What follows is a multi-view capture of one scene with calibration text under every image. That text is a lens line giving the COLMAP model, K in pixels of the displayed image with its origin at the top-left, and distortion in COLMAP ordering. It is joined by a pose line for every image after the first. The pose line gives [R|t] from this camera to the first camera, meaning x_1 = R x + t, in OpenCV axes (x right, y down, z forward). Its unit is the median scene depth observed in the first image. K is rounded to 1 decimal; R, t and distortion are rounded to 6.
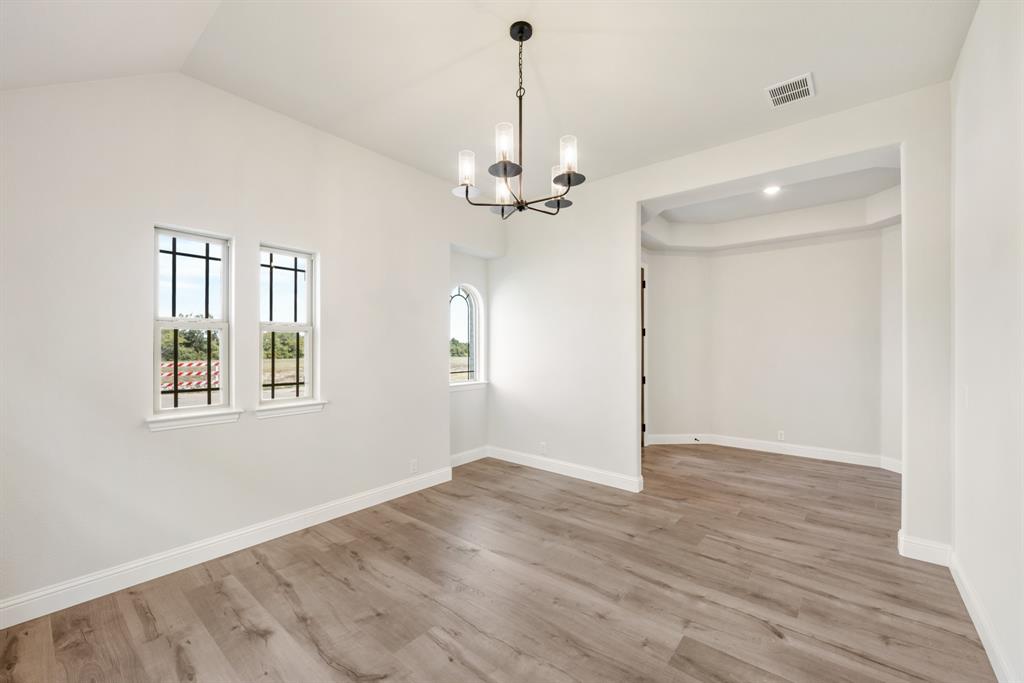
lens RADIAL K [[415.3, 0, 512.0], [0, 415.3, 341.5], [0, 0, 1]] dist [0.000008, -0.000050]
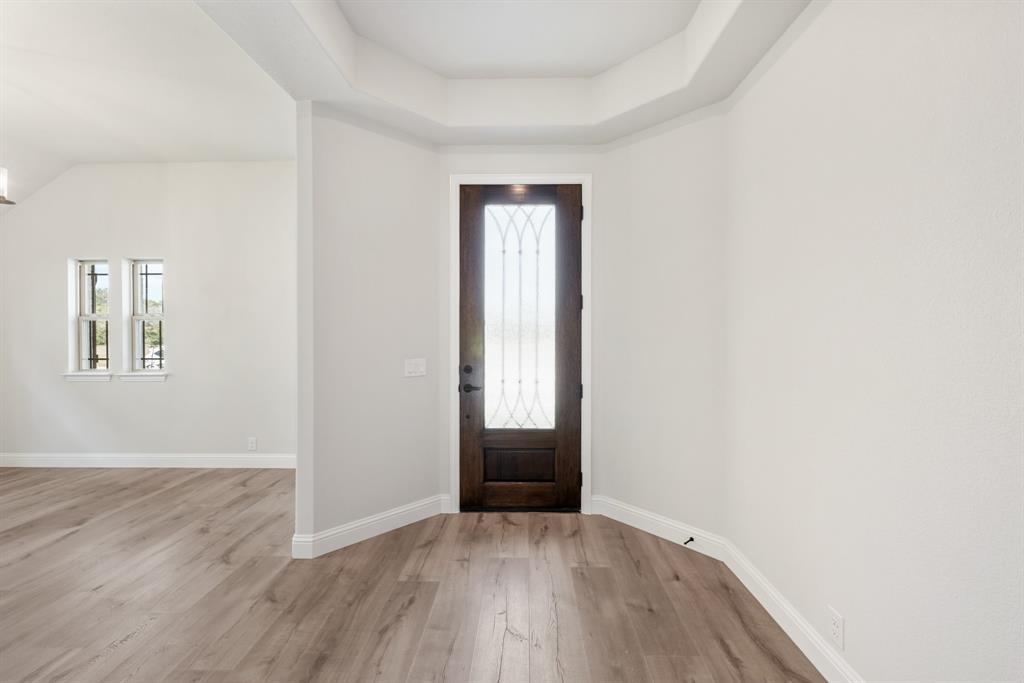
lens RADIAL K [[414.2, 0, 513.1], [0, 414.2, 336.0], [0, 0, 1]] dist [-0.000671, 0.000276]
pose [[0.625963, 0.010784, -0.779779, 1.261777], [0.004986, 0.999829, 0.017830, 0.008525], [0.779837, -0.015049, 0.625801, 1.073071]]
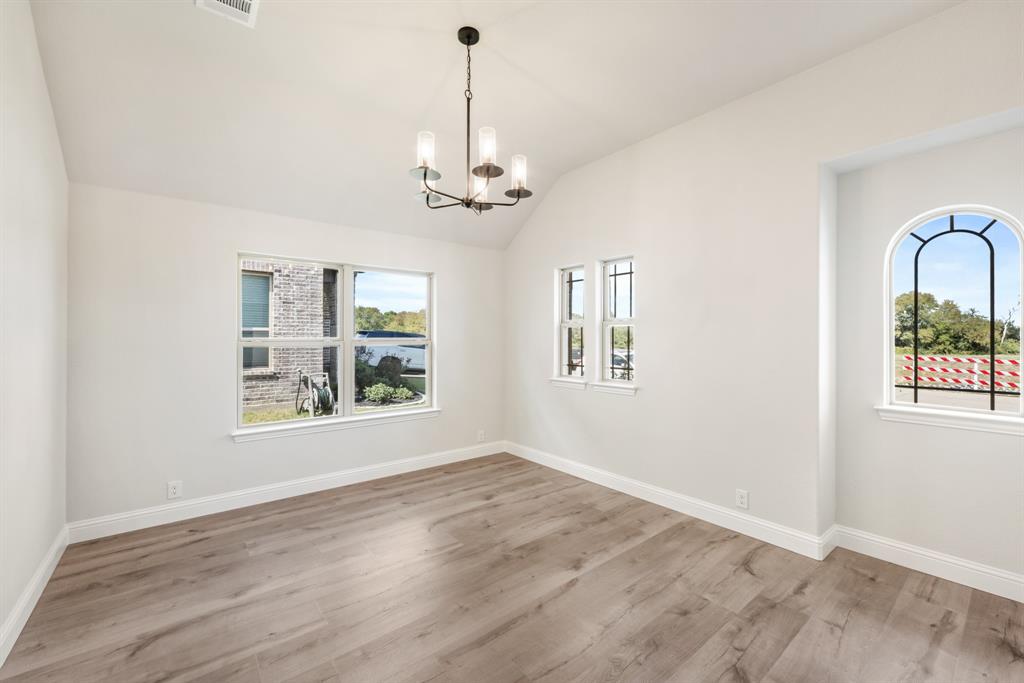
lens RADIAL K [[414.2, 0, 513.1], [0, 414.2, 336.0], [0, 0, 1]] dist [-0.000671, 0.000276]
pose [[-0.191947, -0.000125, -0.981405, 0.717280], [0.010042, 0.999947, -0.002092, 0.005451], [0.981354, -0.010257, -0.191935, 0.924154]]
